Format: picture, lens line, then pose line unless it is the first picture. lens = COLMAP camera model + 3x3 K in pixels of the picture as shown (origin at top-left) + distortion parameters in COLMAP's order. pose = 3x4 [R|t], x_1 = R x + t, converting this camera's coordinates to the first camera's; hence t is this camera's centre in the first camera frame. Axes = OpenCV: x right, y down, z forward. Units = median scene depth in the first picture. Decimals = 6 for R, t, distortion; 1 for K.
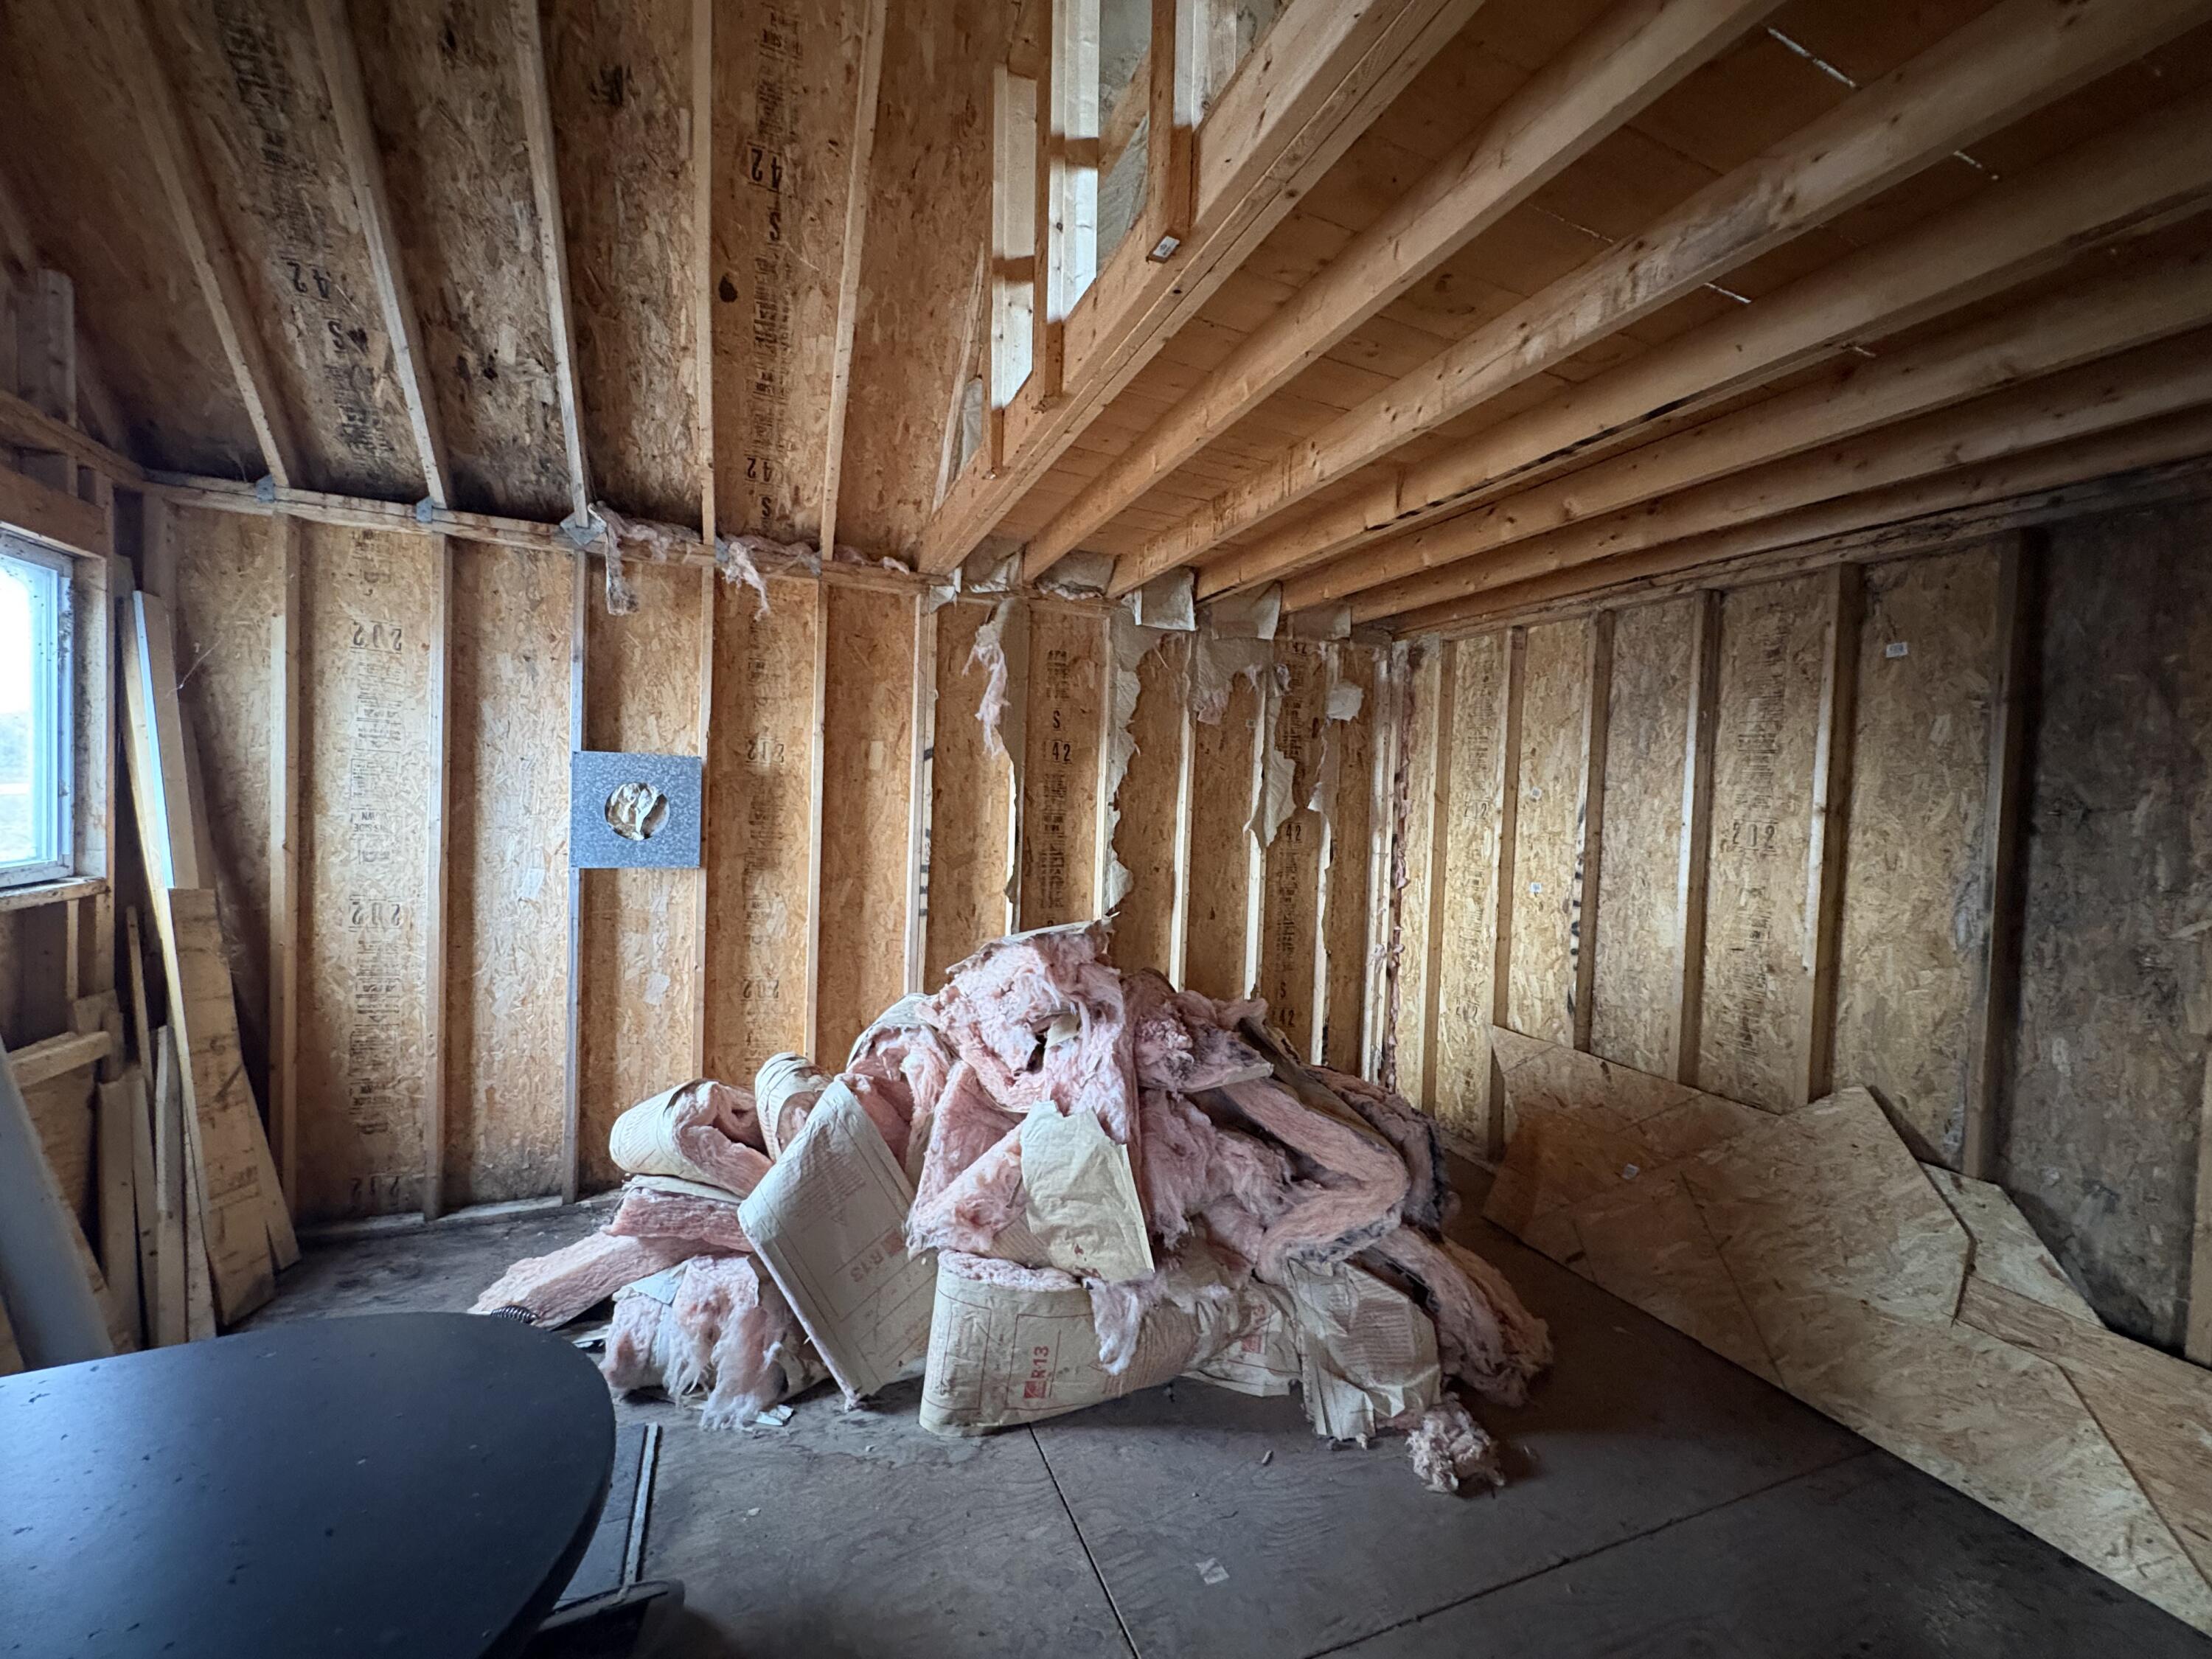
lens RADIAL K [[878.6, 0, 1107.9], [0, 878.6, 830.2], [0, 0, 1]] dist [0.000524, -0.000220]
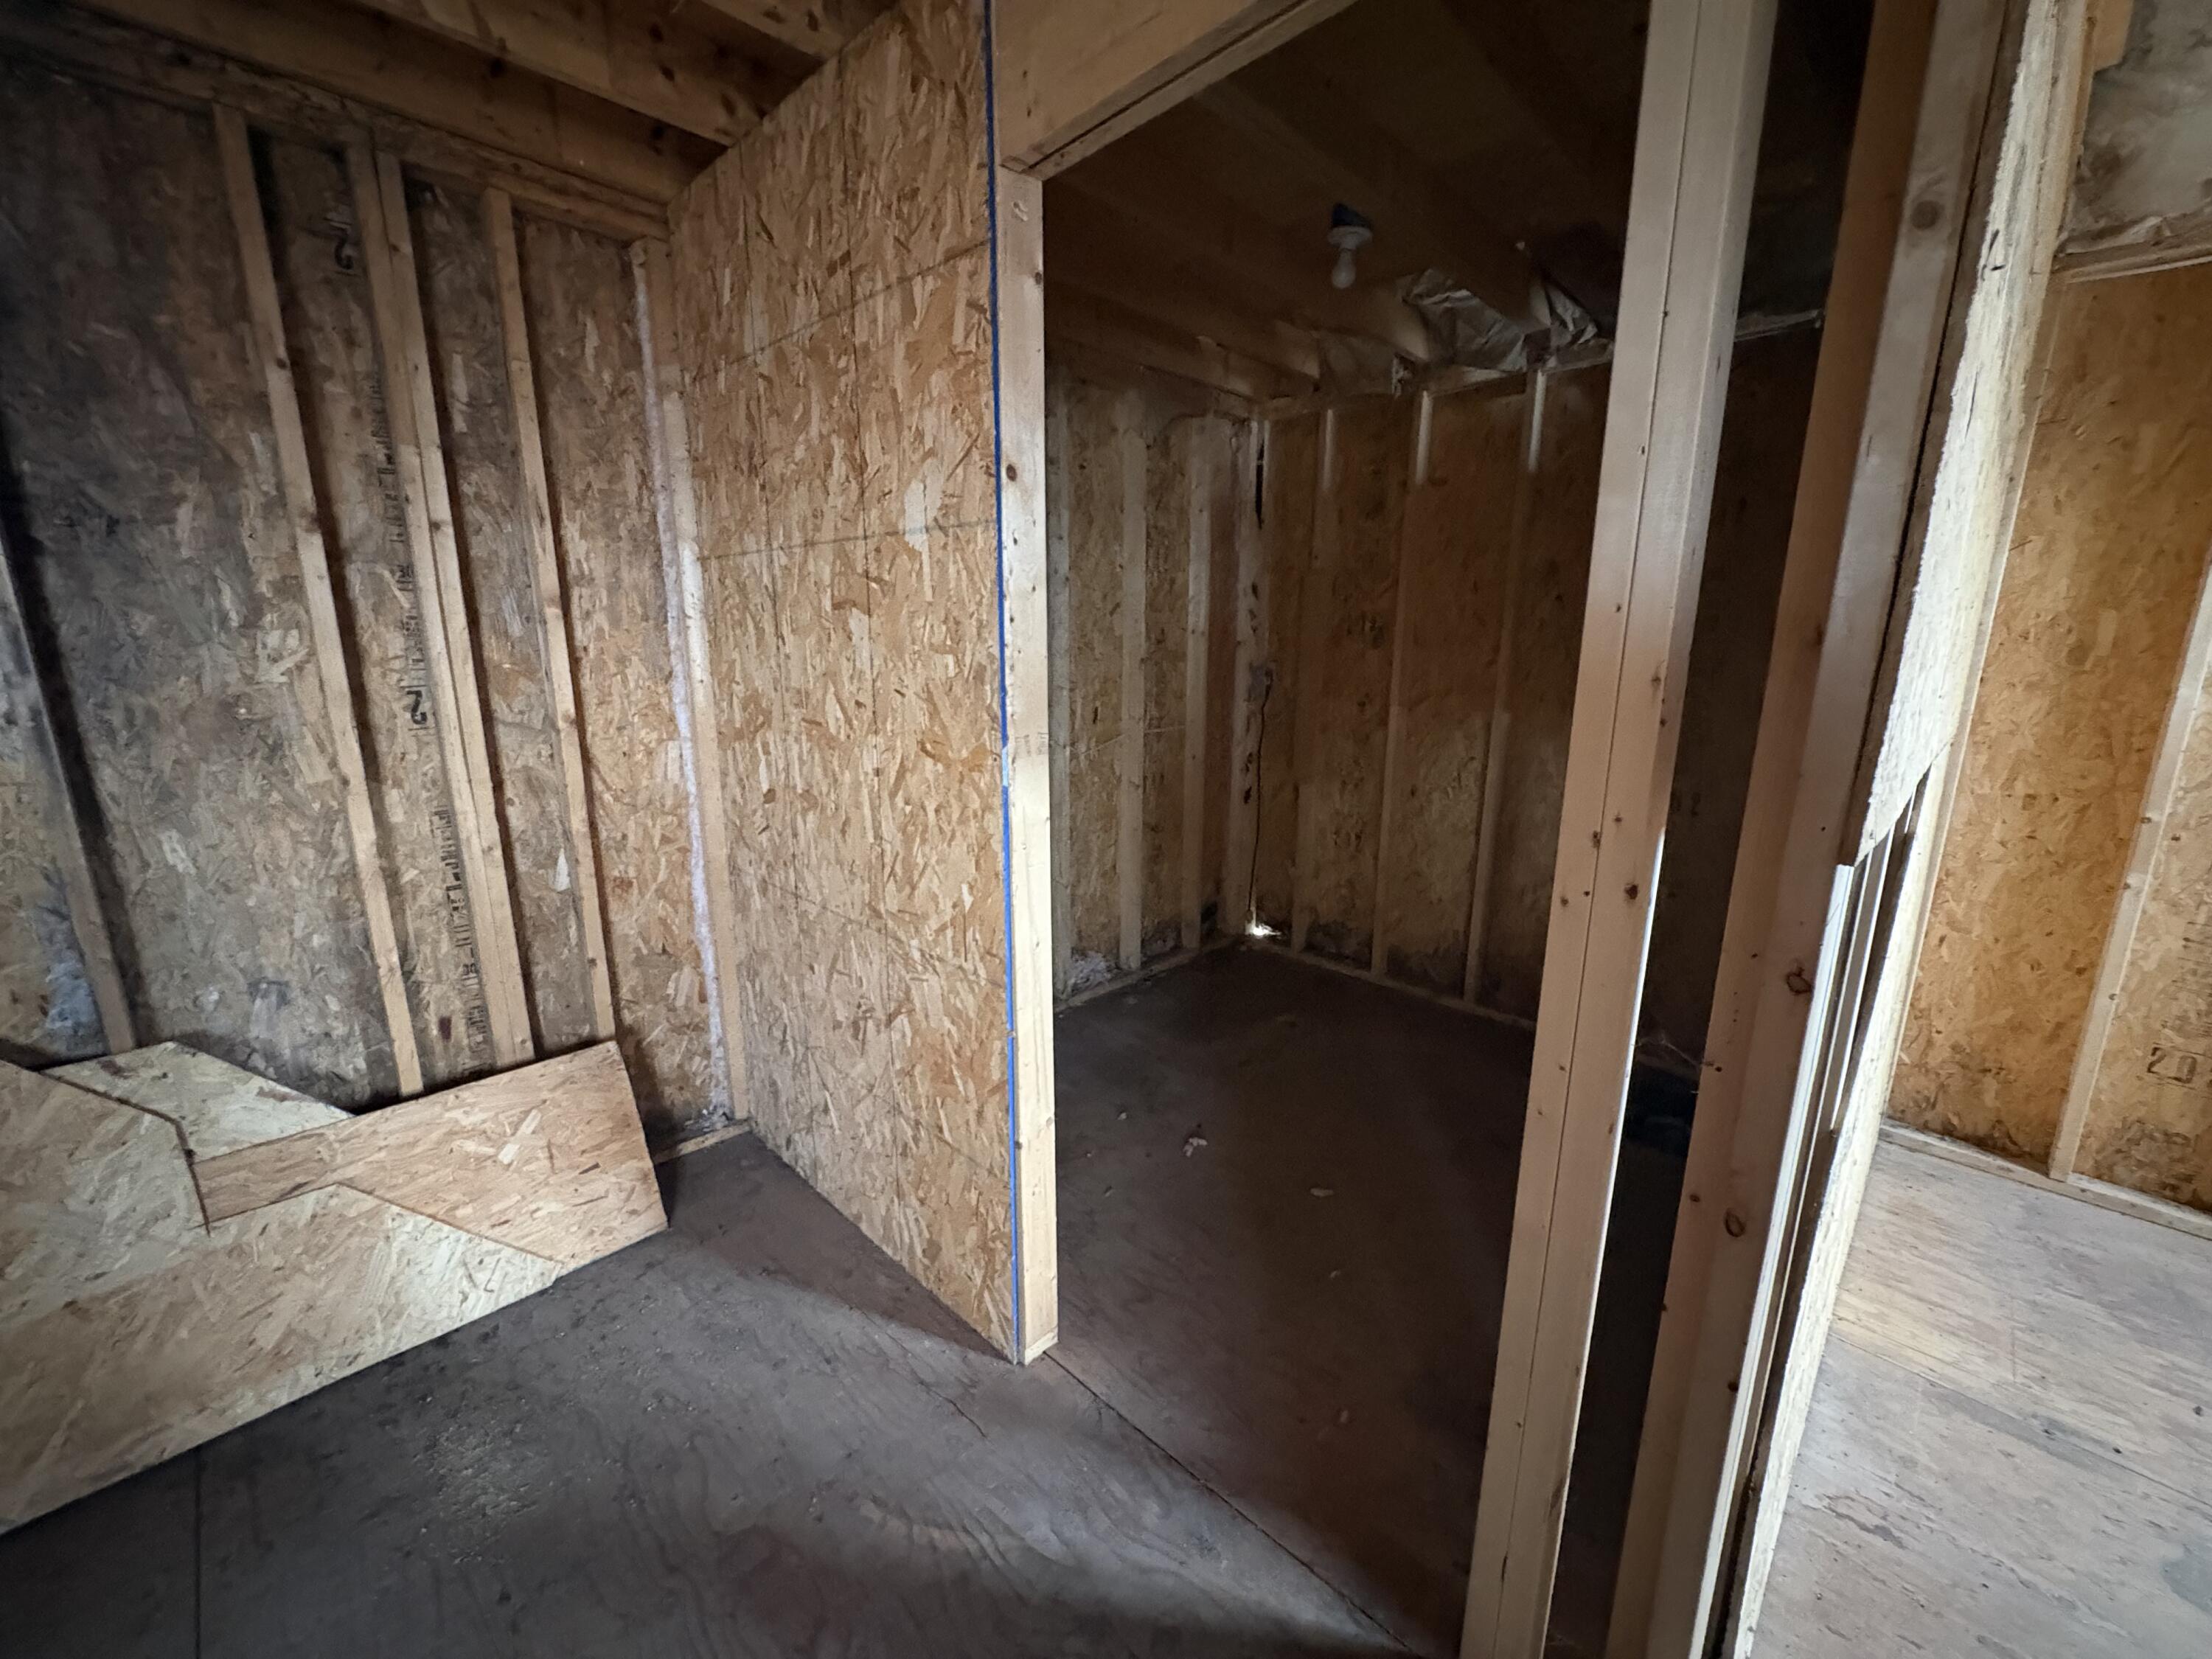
lens RADIAL K [[878.6, 0, 1098.4], [0, 878.6, 826.3], [0, 0, 1]] dist [0.000524, -0.000220]
pose [[-0.382975, -0.241240, 0.891703, 0.089472], [0.010697, 0.964075, 0.265414, 0.039029], [-0.923697, 0.111185, -0.366636, 0.560583]]
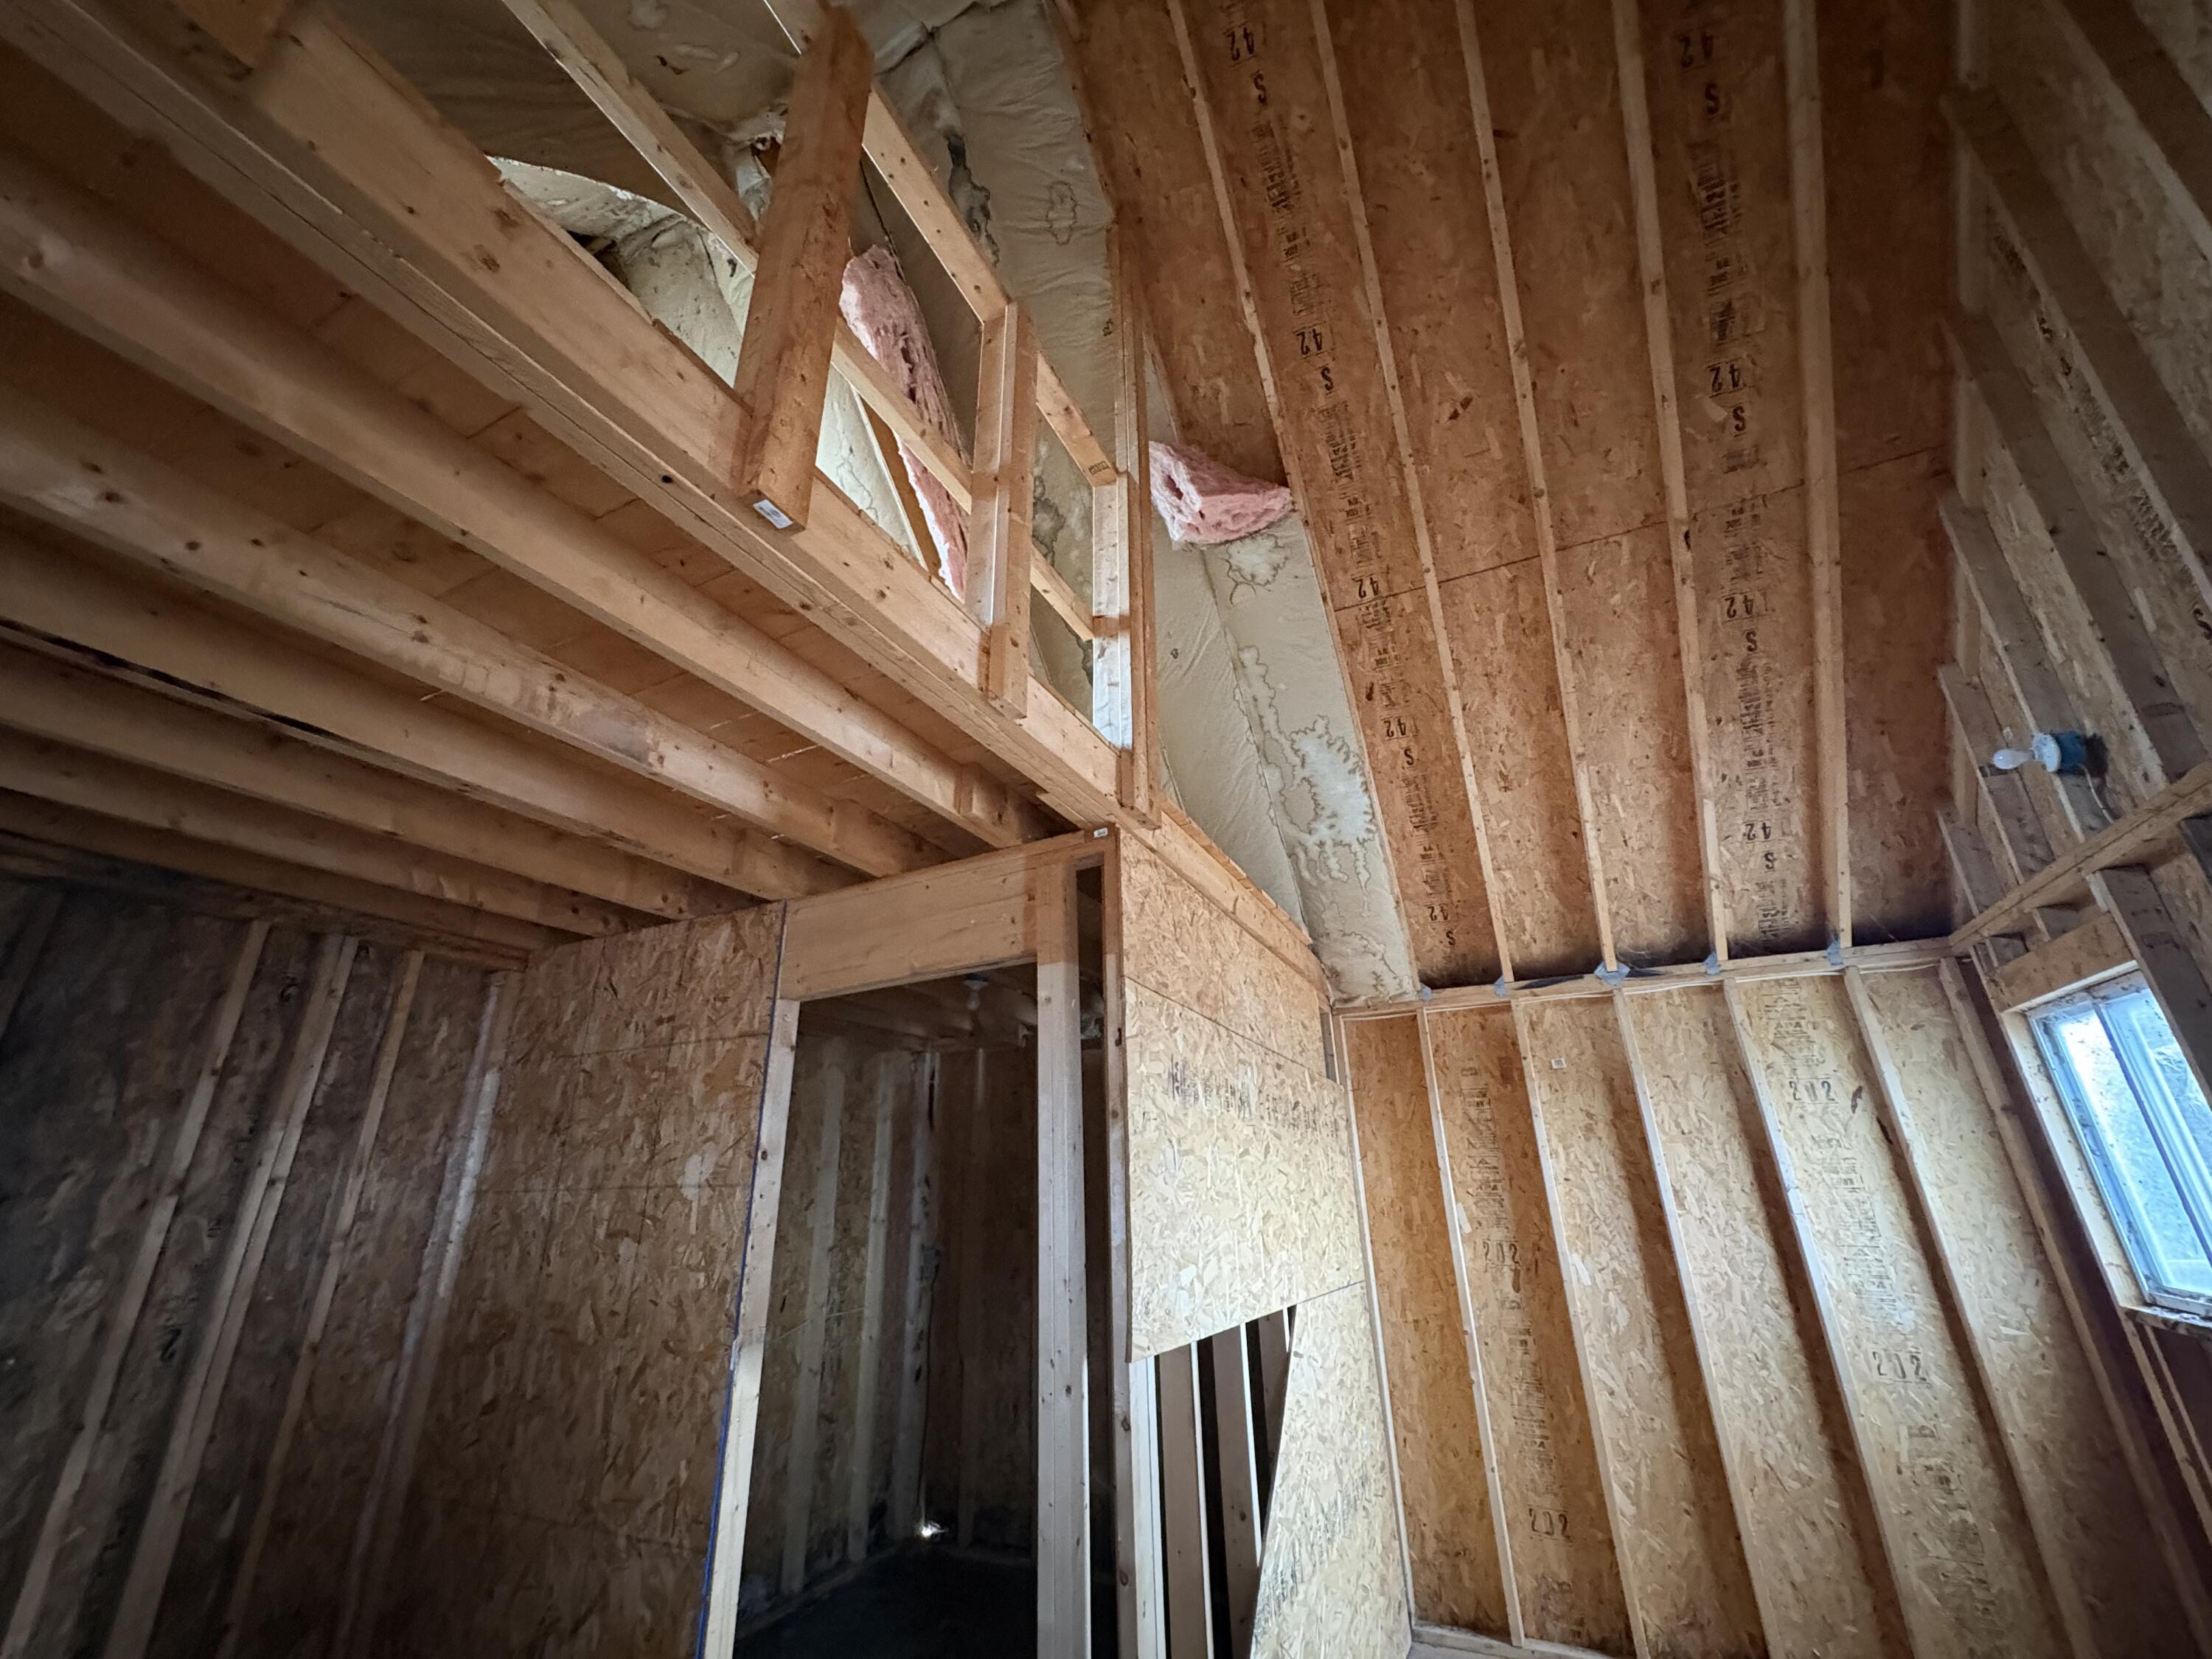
lens RADIAL K [[878.6, 0, 1110.1], [0, 878.6, 827.1], [0, 0, 1]] dist [0.000524, -0.000220]
pose [[-0.670949, 0.252197, 0.697298, -0.447061], [0.019815, 0.946146, -0.323133, -0.071738], [-0.741239, -0.202989, -0.639813, 0.839026]]
